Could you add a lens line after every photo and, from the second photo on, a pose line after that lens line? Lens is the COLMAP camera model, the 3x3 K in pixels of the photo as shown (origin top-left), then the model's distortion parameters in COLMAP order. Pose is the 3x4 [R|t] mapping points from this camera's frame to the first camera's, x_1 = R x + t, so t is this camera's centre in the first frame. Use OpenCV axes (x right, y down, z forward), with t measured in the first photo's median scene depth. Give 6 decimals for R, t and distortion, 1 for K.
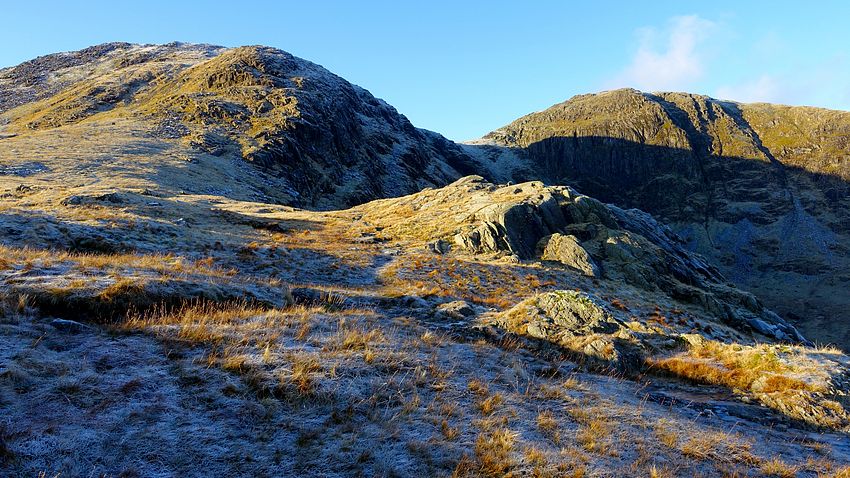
lens RADIAL K [[703.7, 0, 425.6], [0, 703.7, 236.8], [0, 0, 1]] dist [-0.004946, -0.002118]
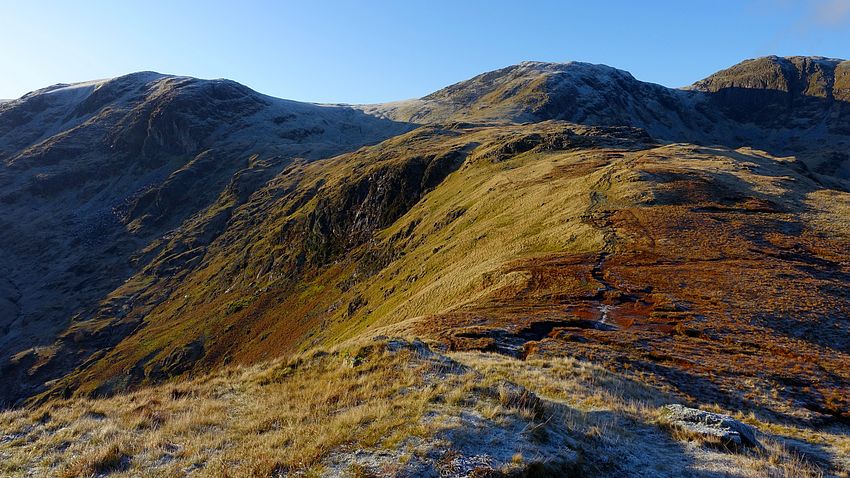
lens RADIAL K [[677.0, 0, 425.6], [0, 677.0, 239.1], [0, 0, 1]] dist [-0.000273, -0.000058]
pose [[0.846829, 0.082547, -0.525421, 0.548884], [-0.014292, 0.991058, 0.132667, 0.047273], [0.531674, -0.104837, 0.840436, -1.139237]]
